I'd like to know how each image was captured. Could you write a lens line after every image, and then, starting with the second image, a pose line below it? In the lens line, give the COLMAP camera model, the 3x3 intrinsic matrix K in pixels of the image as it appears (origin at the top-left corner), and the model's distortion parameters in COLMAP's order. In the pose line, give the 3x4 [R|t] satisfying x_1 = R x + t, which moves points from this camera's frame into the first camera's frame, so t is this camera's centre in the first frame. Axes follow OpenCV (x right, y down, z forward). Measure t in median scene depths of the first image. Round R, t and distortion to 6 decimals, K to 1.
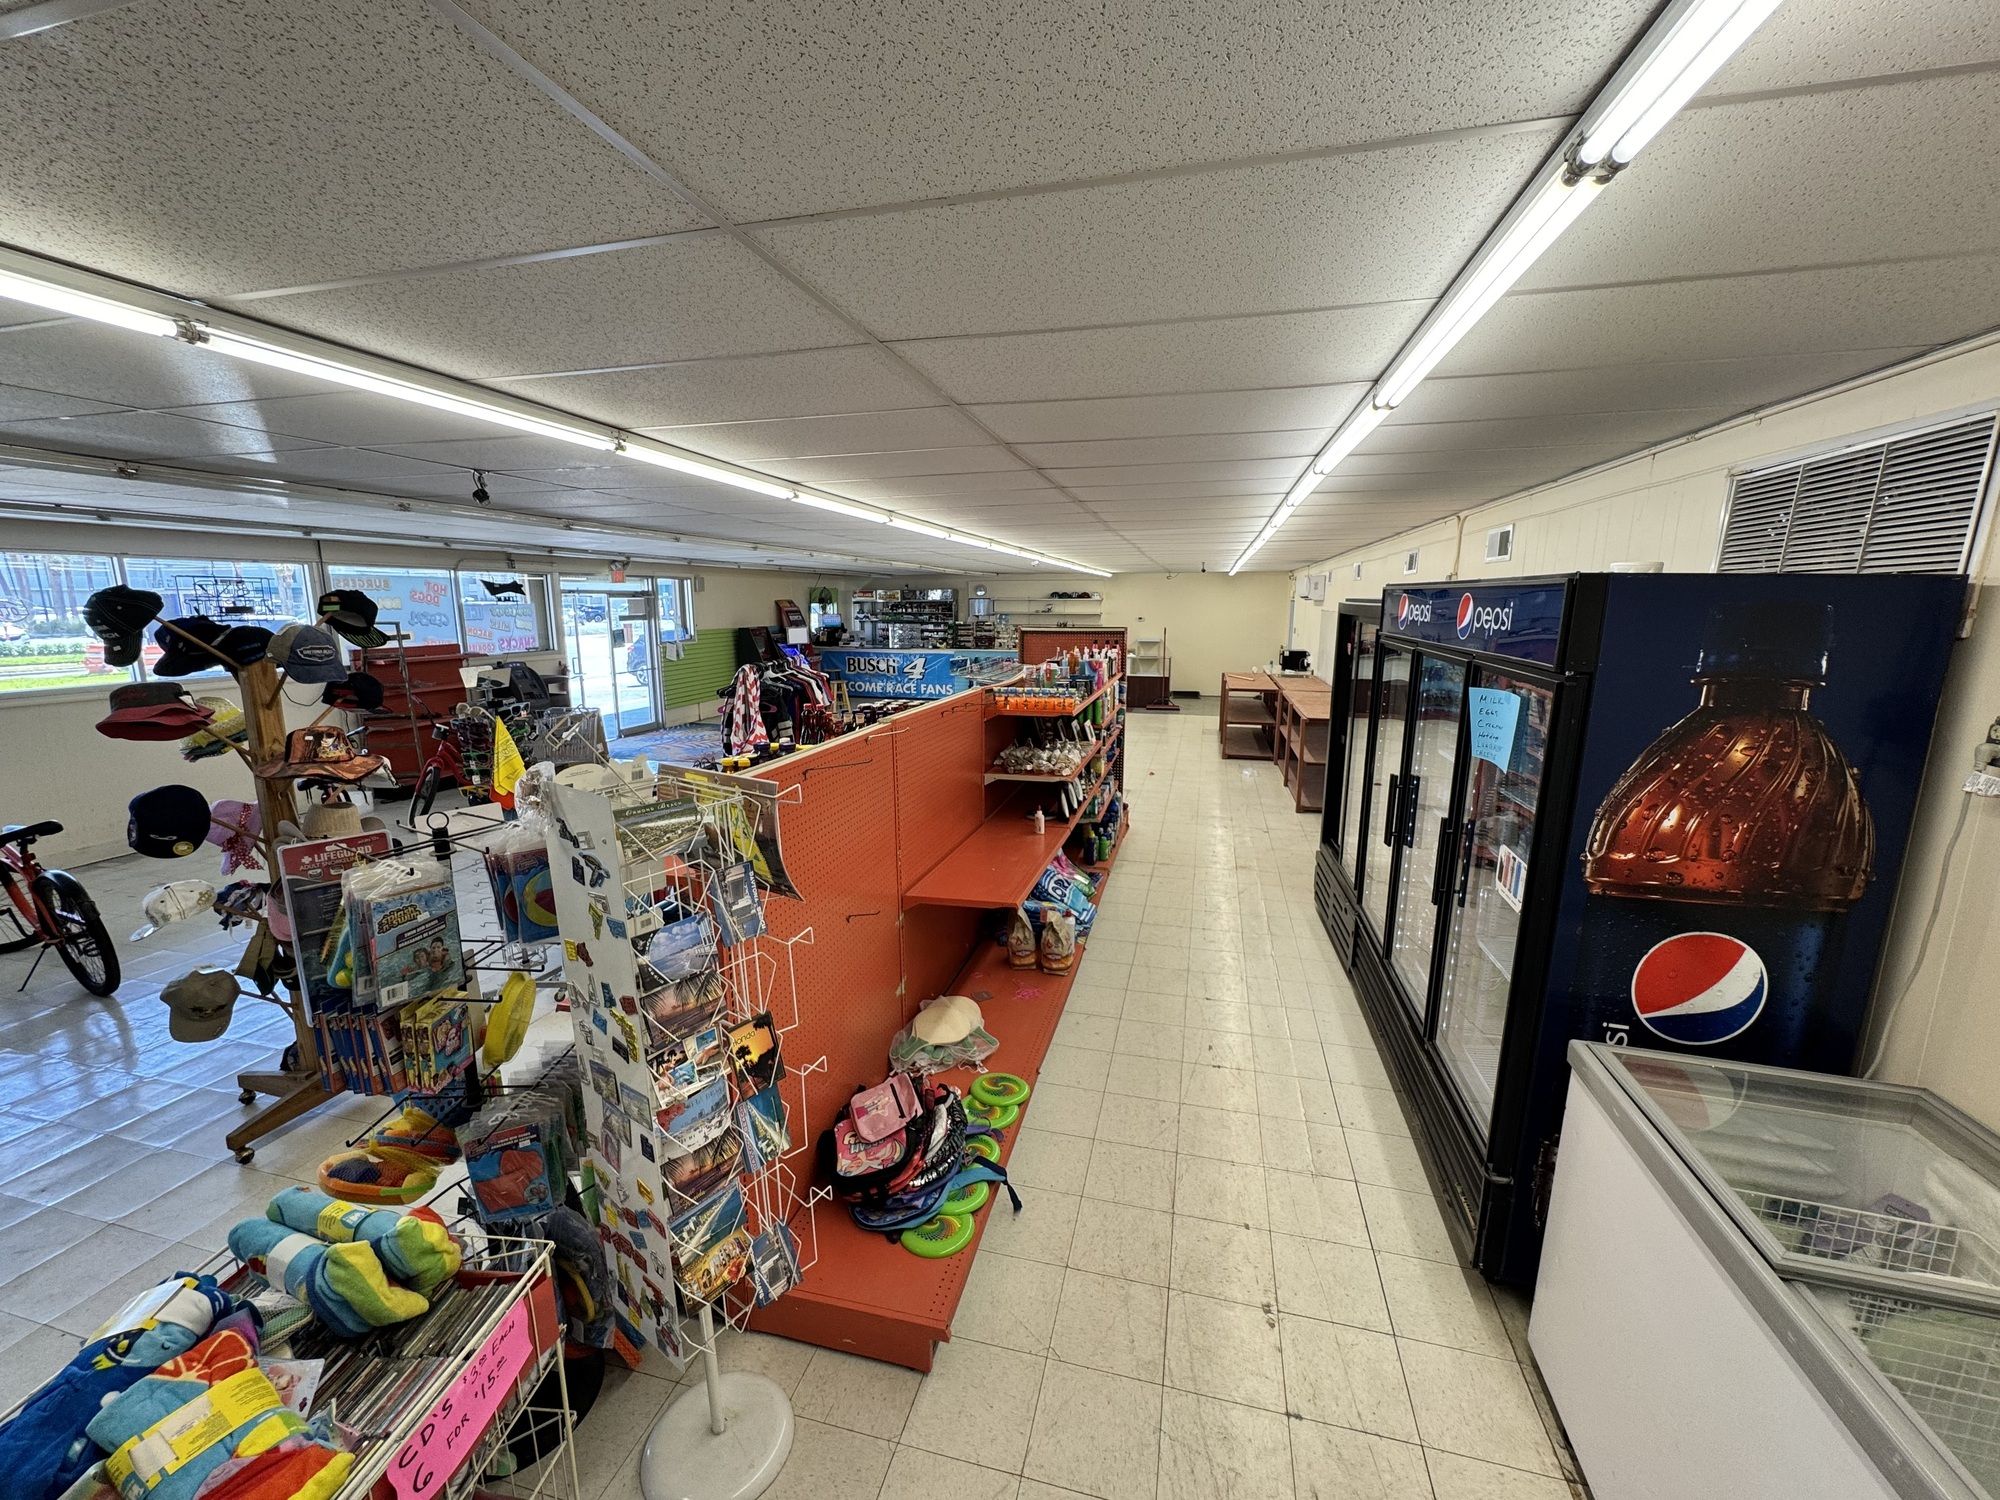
lens RADIAL K [[799.1, 0, 997.3], [0, 799.1, 758.8], [0, 0, 1]] dist [-0.005066, 0.000246]
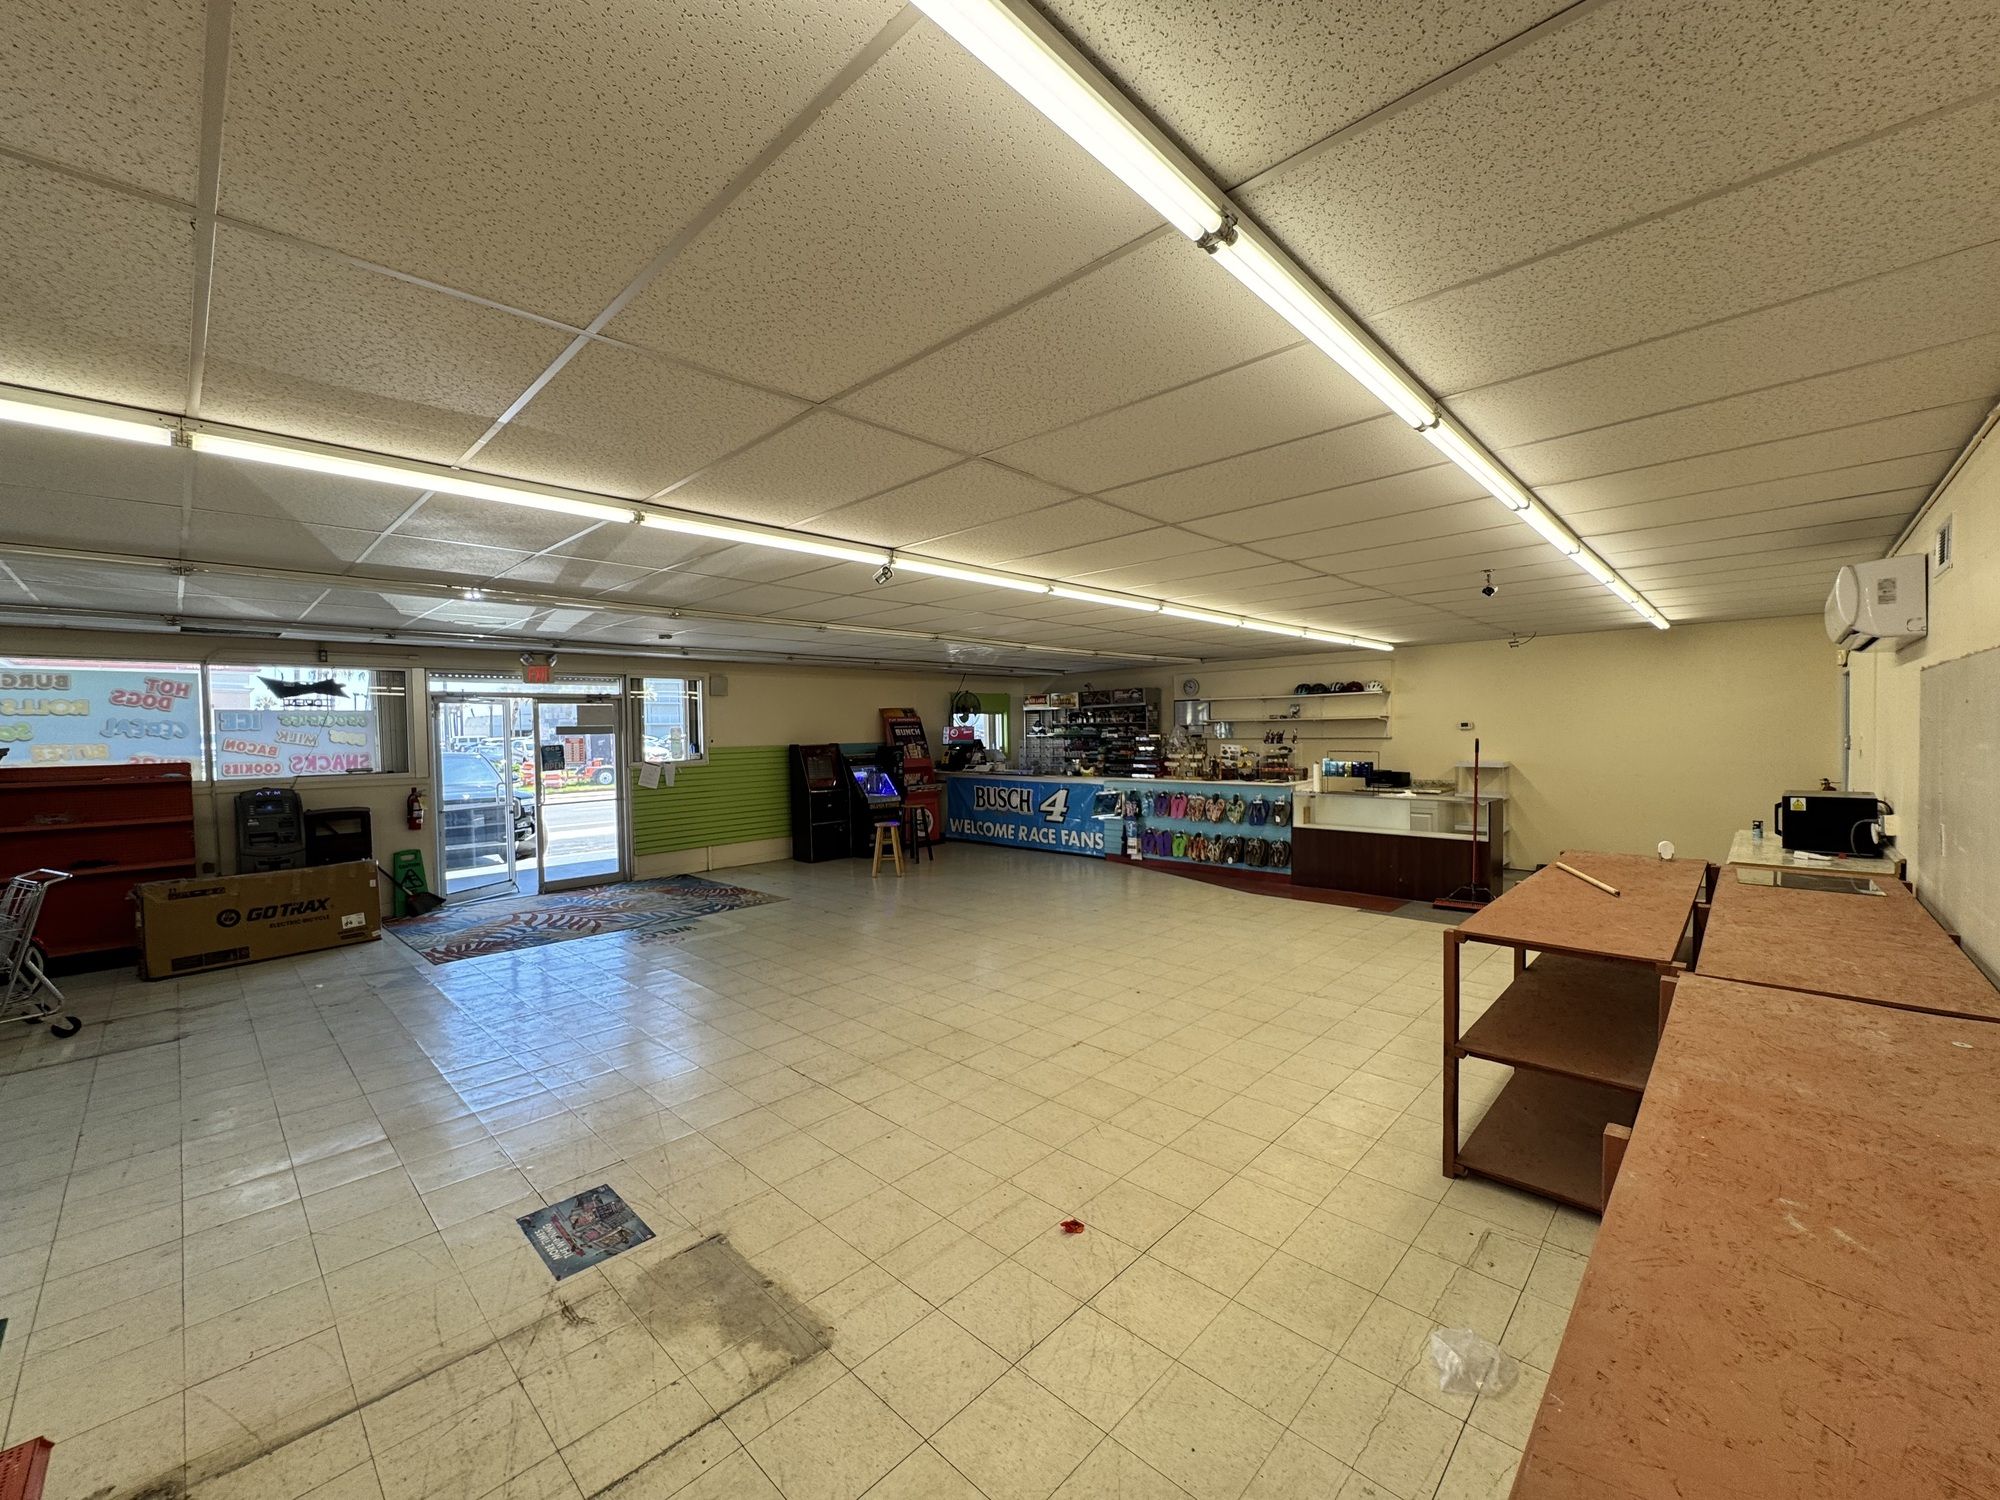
lens RADIAL K [[799.1, 0, 998.7], [0, 799.1, 750.0], [0, 0, 1]] dist [-0.005066, 0.000246]
pose [[0.870749, -0.003768, -0.491714, 0.216479], [-0.076842, 0.986643, -0.143635, -0.074141], [0.485687, 0.162854, 0.858829, 0.500712]]
